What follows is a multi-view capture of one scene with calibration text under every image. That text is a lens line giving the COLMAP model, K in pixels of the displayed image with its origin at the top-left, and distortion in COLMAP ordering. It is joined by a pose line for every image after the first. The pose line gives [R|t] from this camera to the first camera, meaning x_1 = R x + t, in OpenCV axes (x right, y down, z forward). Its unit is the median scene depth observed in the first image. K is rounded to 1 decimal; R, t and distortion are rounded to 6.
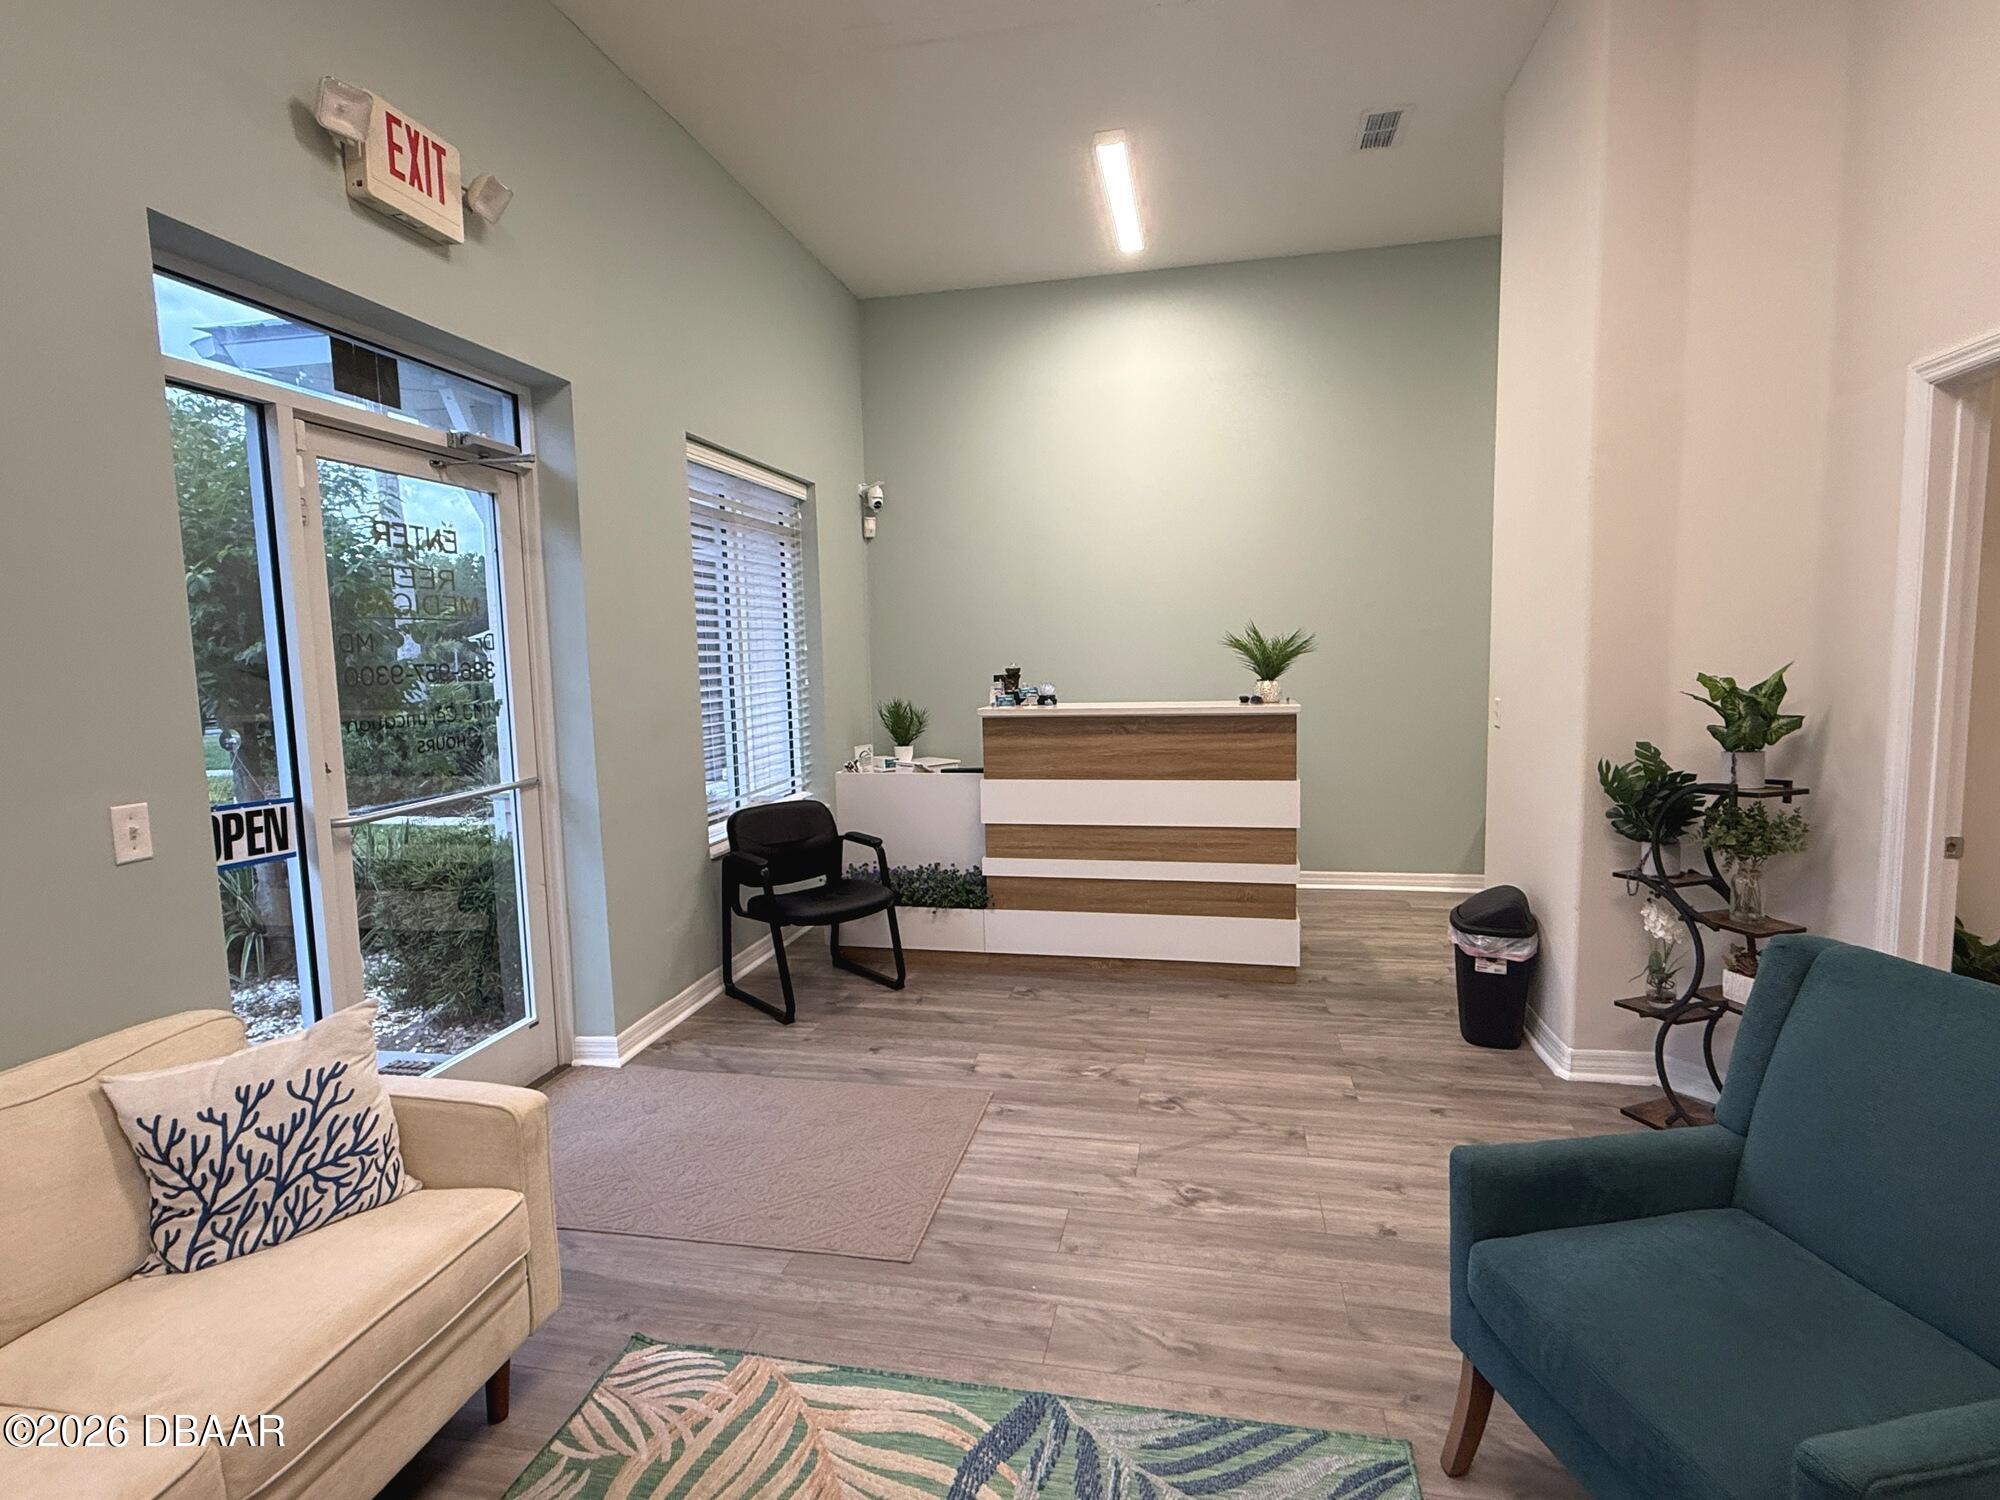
lens RADIAL K [[997.5, 0, 999.2], [0, 997.5, 743.0], [0, 0, 1]] dist [-0.000791, -0.000262]
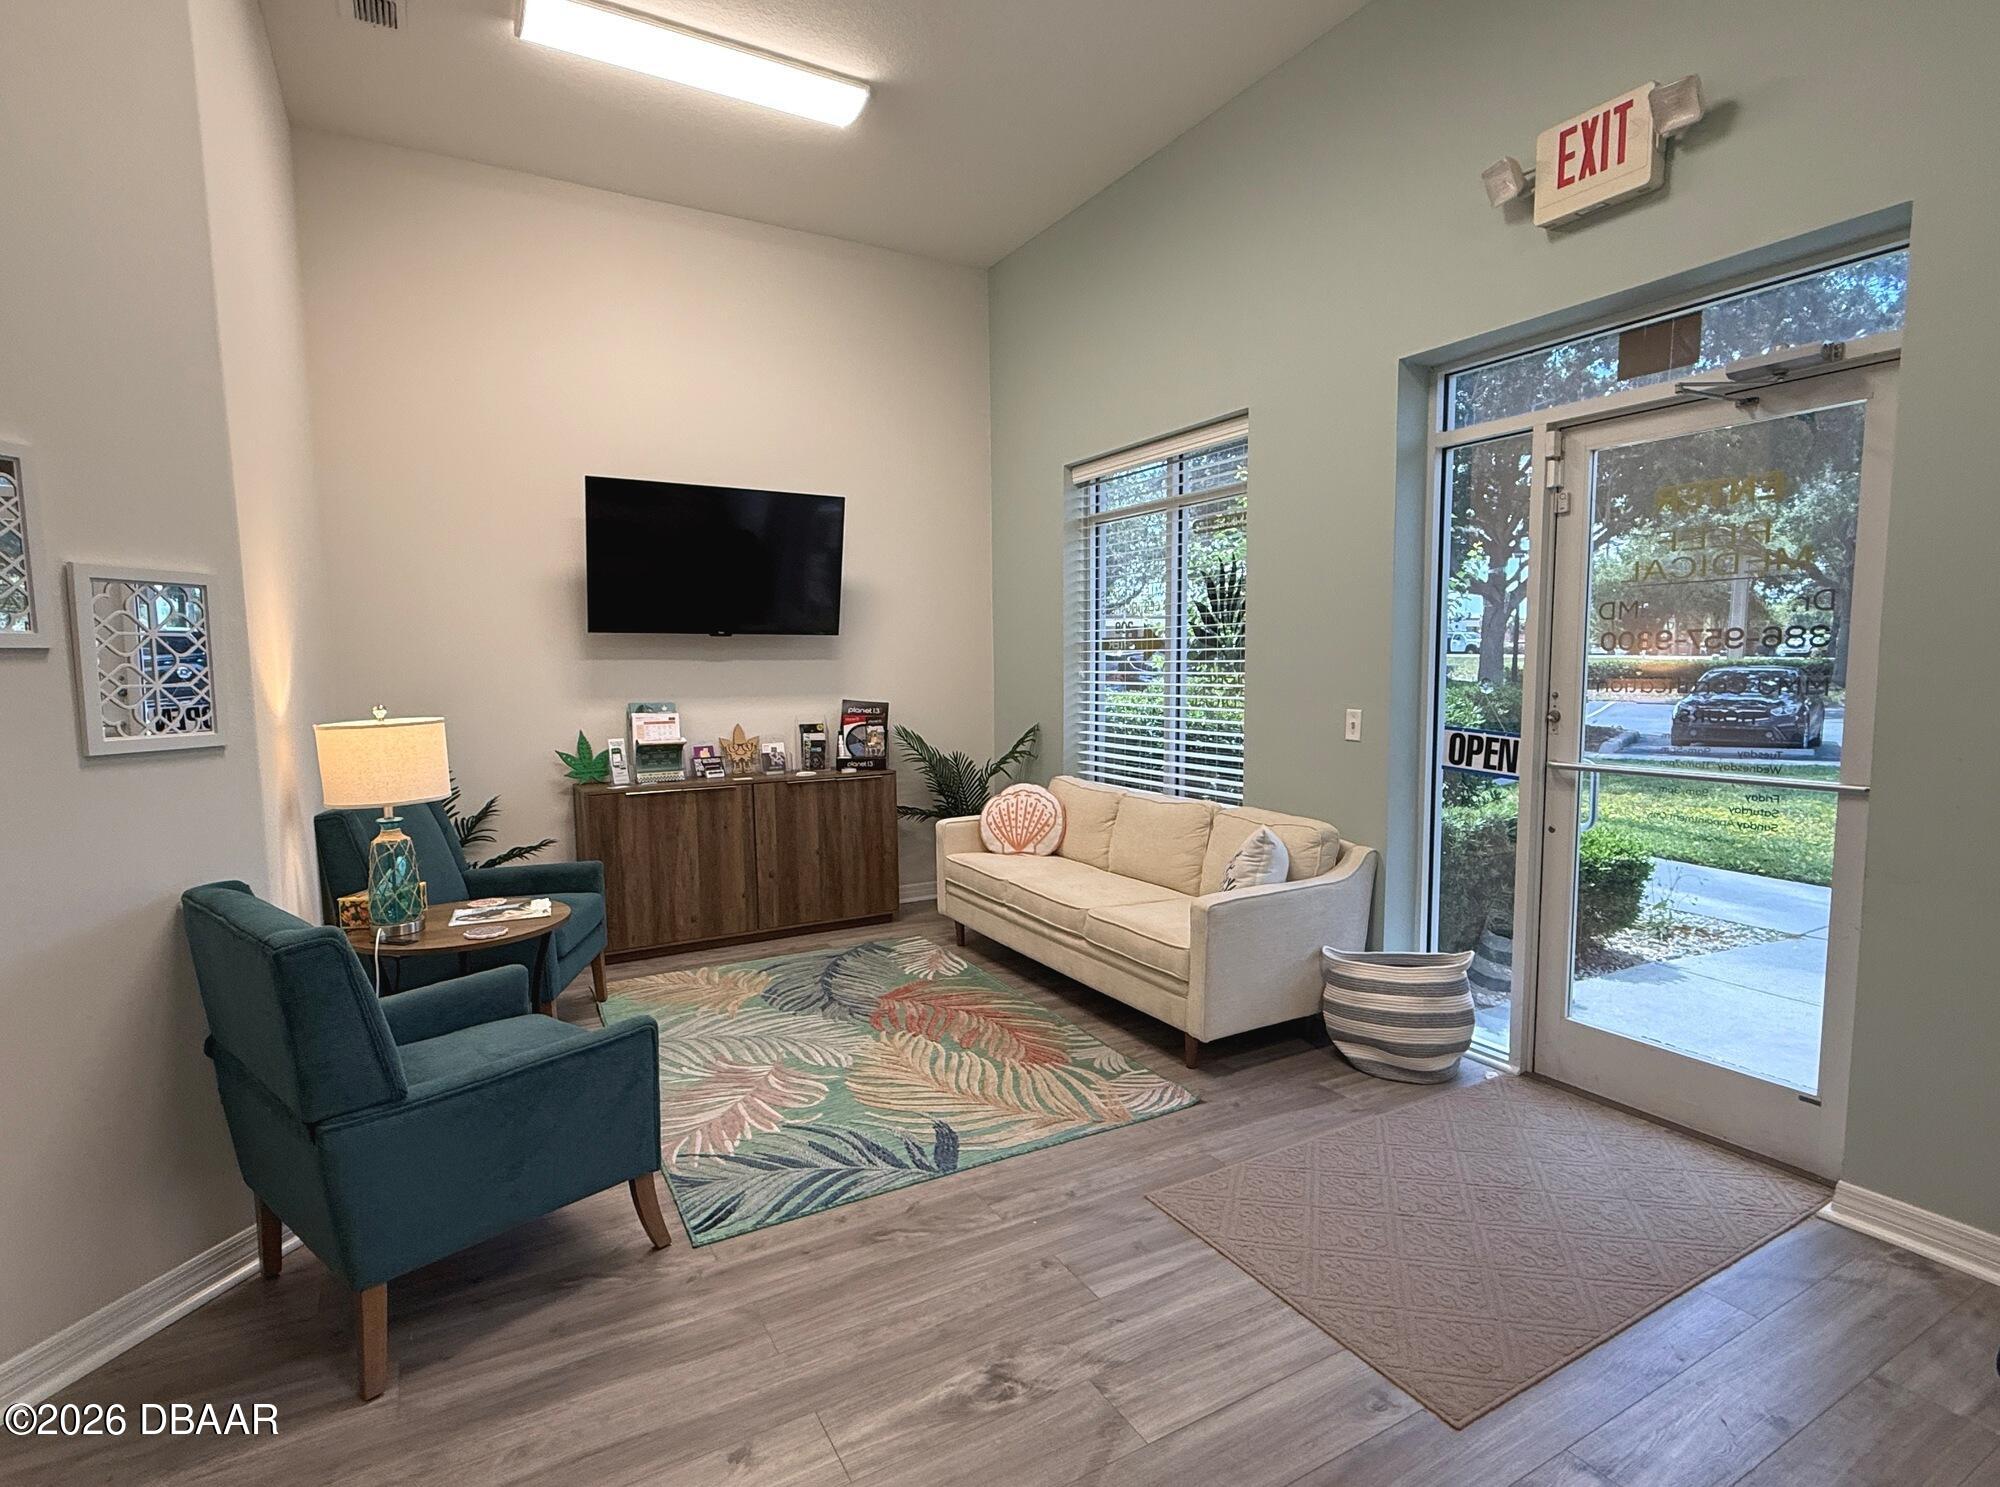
lens RADIAL K [[997.5, 0, 1002.8], [0, 997.5, 753.7], [0, 0, 1]] dist [-0.000791, -0.000262]
pose [[-0.747396, 0.092059, -0.657970, 0.672121], [-0.037173, 0.983008, 0.179761, -0.133517], [0.663338, 0.158812, -0.731274, 1.566515]]
